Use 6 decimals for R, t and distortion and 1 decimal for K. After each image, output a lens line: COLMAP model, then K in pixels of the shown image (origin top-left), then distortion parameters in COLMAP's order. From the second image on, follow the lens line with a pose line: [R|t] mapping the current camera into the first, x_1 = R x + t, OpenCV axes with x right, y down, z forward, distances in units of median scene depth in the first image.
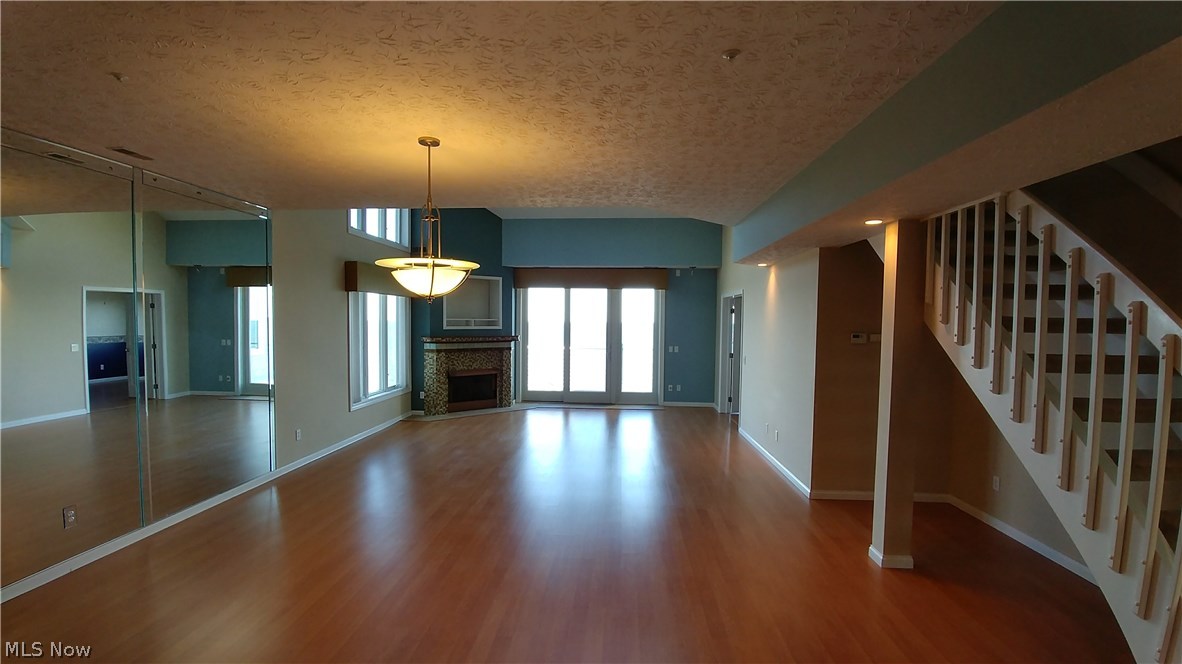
lens RADIAL K [[525.4, 0, 584.5], [0, 525.4, 344.6], [0, 0, 1]] dist [-0.030821, -0.000197]
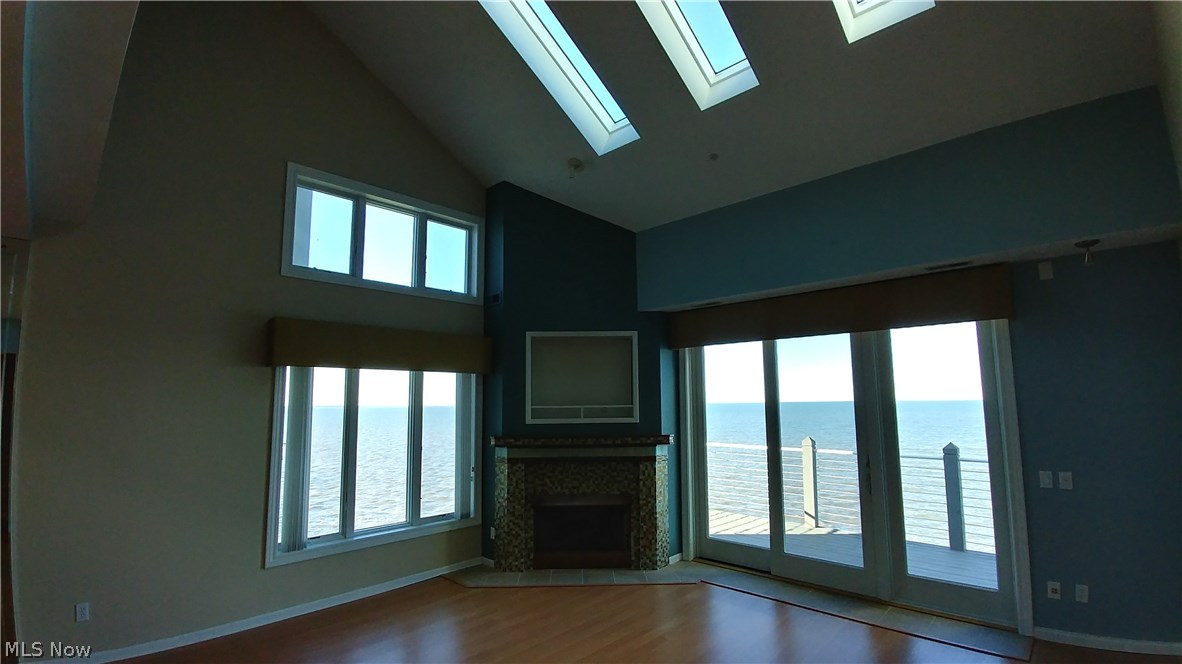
lens RADIAL K [[525.4, 0, 584.5], [0, 525.4, 344.6], [0, 0, 1]] dist [-0.030821, -0.000197]
pose [[0.758767, -0.088617, -0.645305, 0.165899], [-0.011517, 0.988722, -0.149319, -0.027773], [0.651260, 0.120731, 0.749189, 0.538766]]
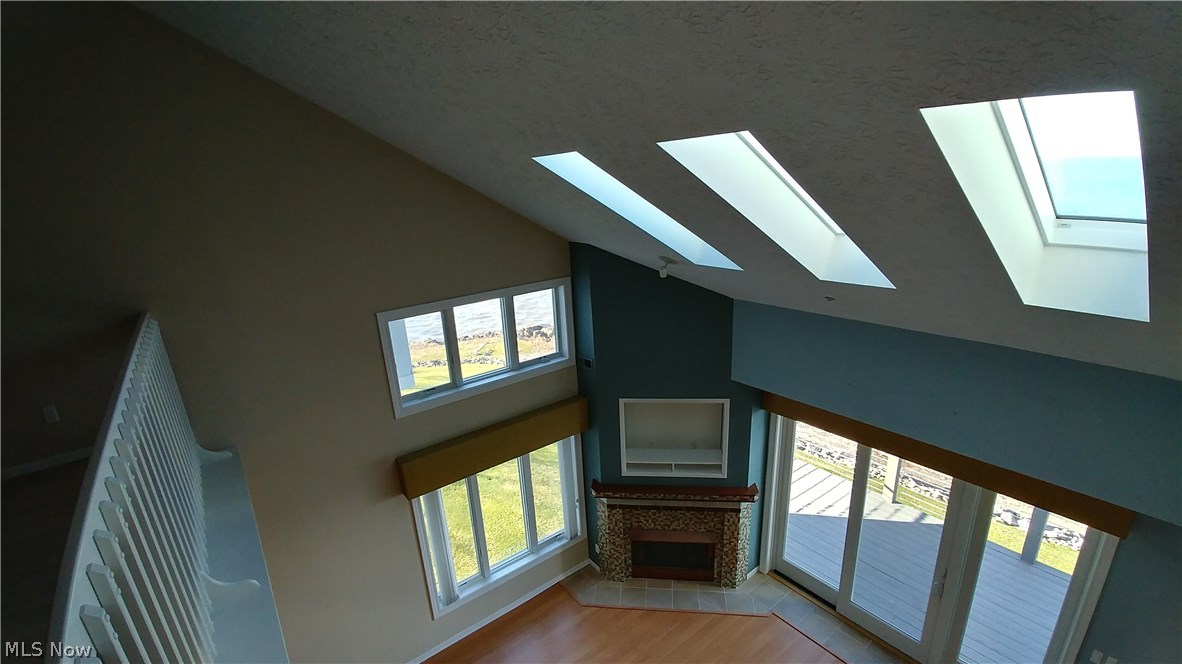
lens RADIAL K [[540.4, 0, 585.4], [0, 540.4, 355.3], [0, 0, 1]] dist [-0.026474, -0.000136]
pose [[0.651508, 0.204954, -0.730432, 0.158505], [0.028768, 0.955449, 0.293752, -0.350593], [0.758096, -0.212395, 0.616587, 0.531717]]
